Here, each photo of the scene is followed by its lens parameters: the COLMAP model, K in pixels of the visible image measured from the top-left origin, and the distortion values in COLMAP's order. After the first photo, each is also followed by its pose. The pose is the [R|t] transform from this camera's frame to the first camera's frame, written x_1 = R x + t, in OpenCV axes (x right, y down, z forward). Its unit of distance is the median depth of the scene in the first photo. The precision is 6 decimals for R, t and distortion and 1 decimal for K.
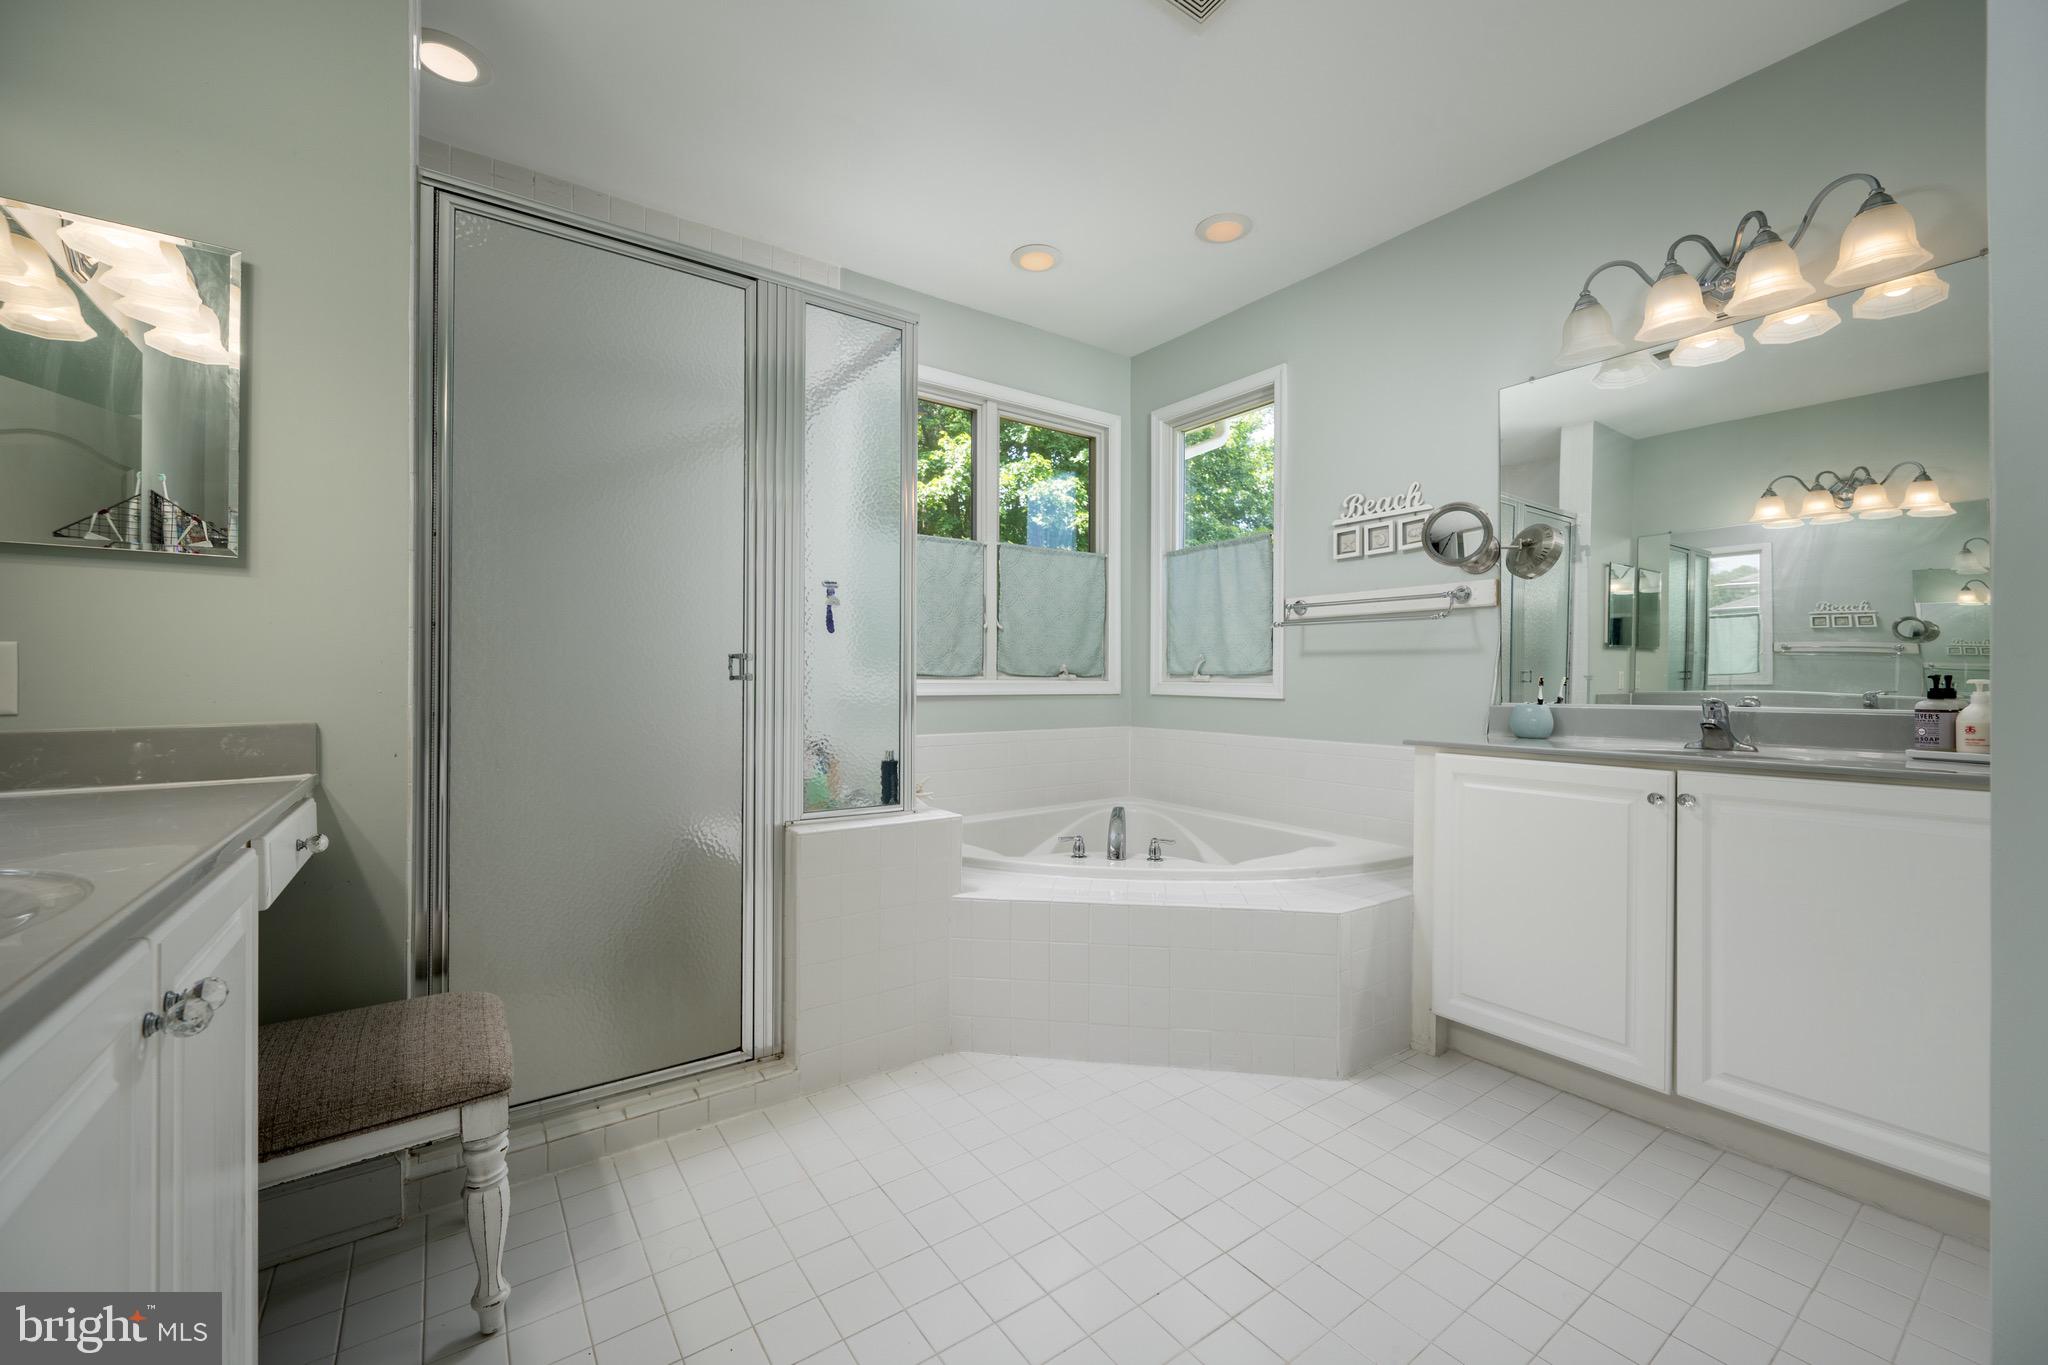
lens RADIAL K [[815.2, 0, 1023.9], [0, 815.2, 690.9], [0, 0, 1]] dist [-0.001257, 0.000040]
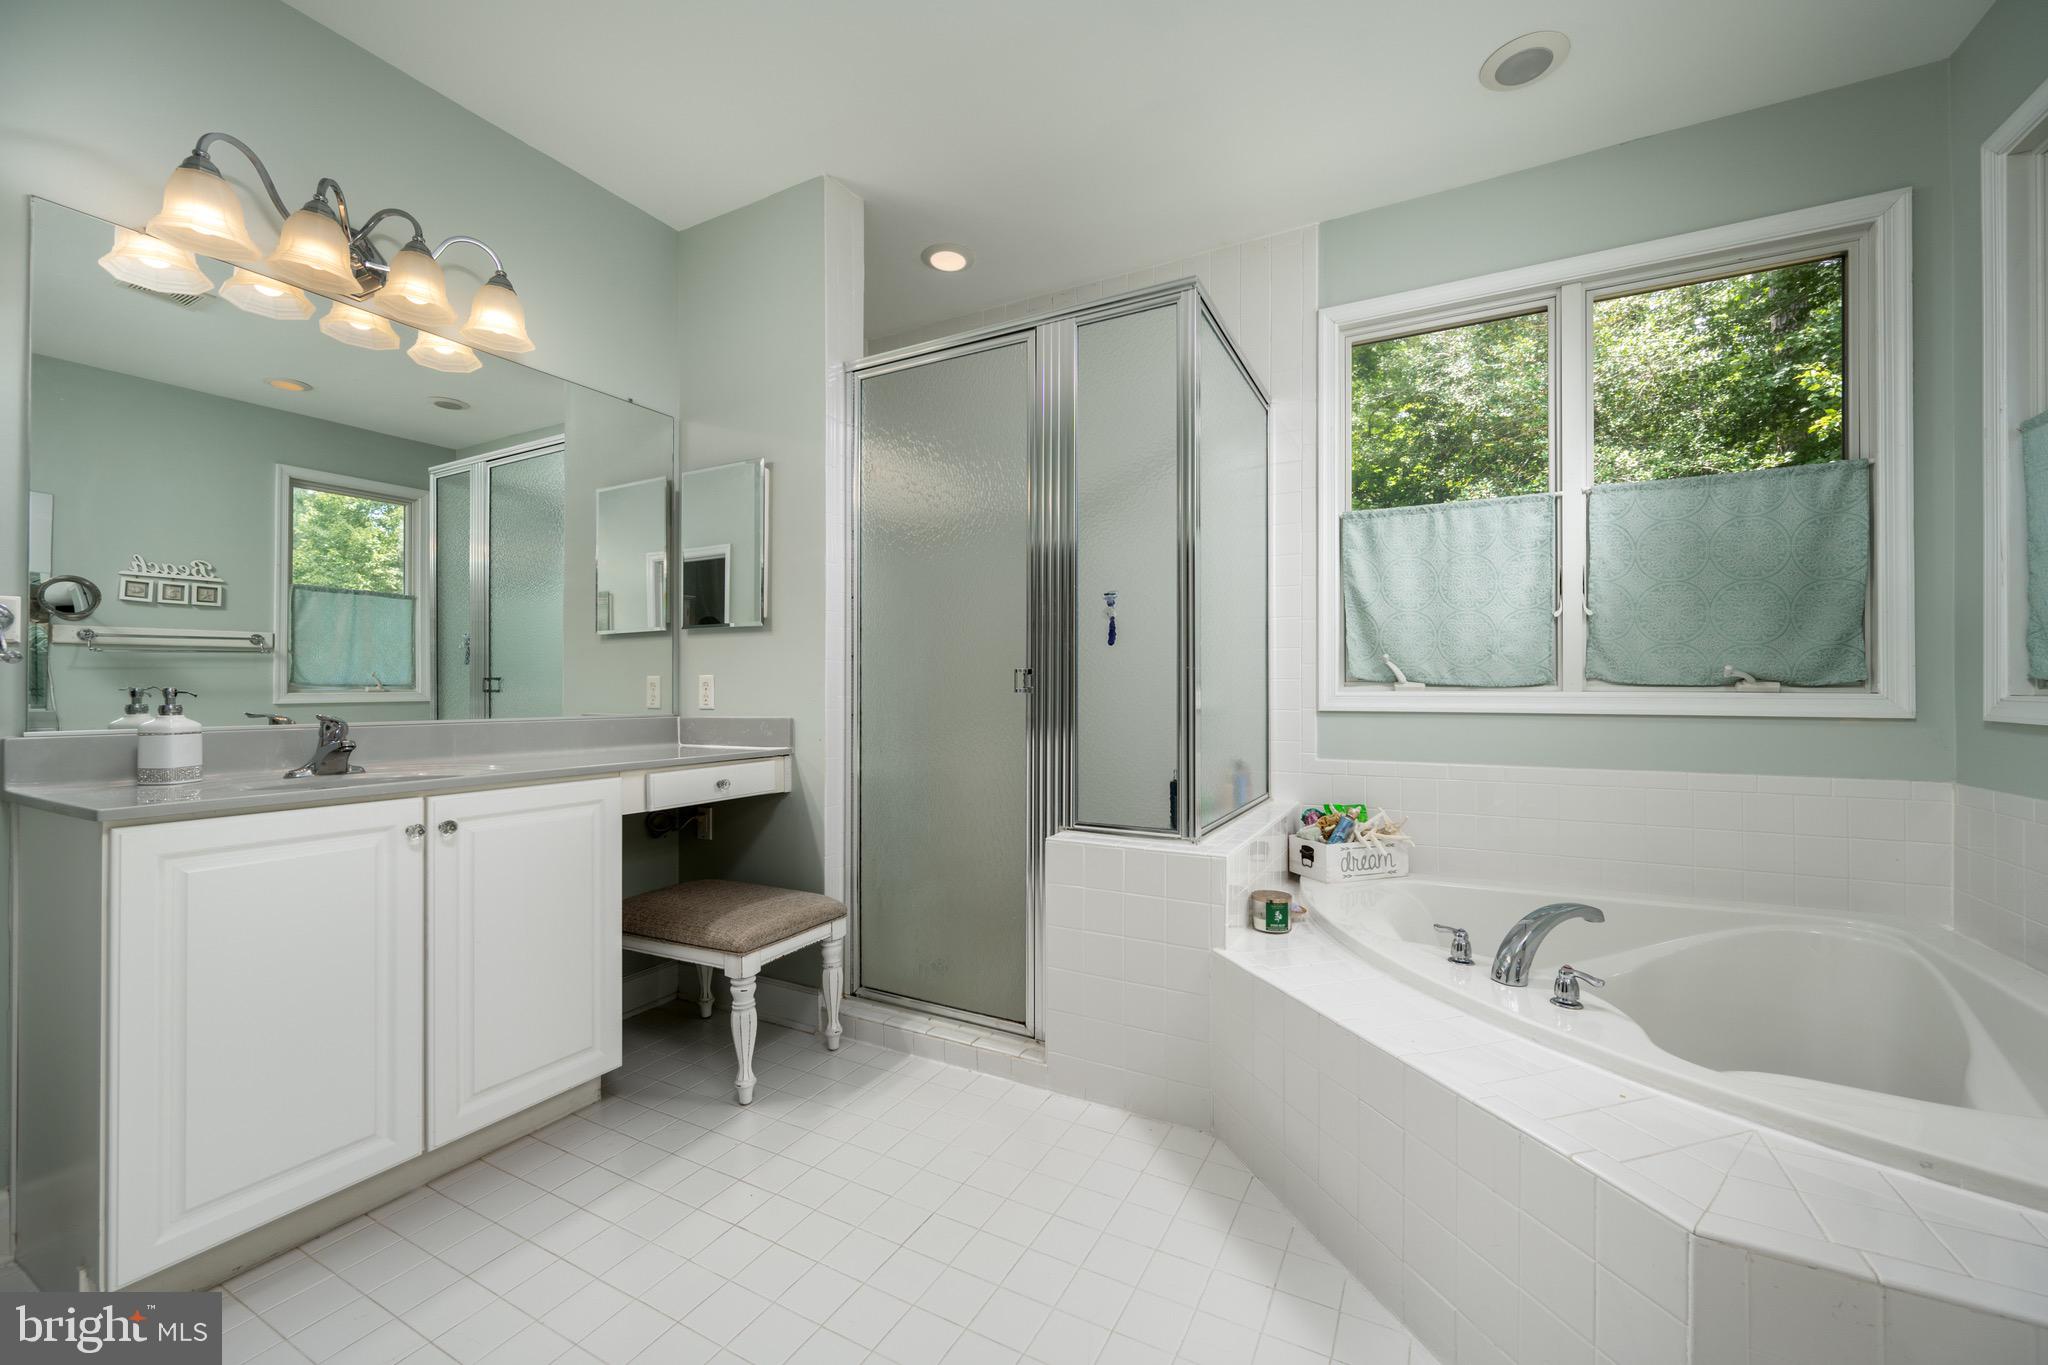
lens RADIAL K [[815.2, 0, 1023.9], [0, 815.2, 690.9], [0, 0, 1]] dist [-0.001257, 0.000040]
pose [[0.438064, 0.003290, -0.898938, 0.392950], [-0.009478, 0.999955, -0.000959, -0.008857], [0.898894, 0.008941, 0.438075, 0.304689]]
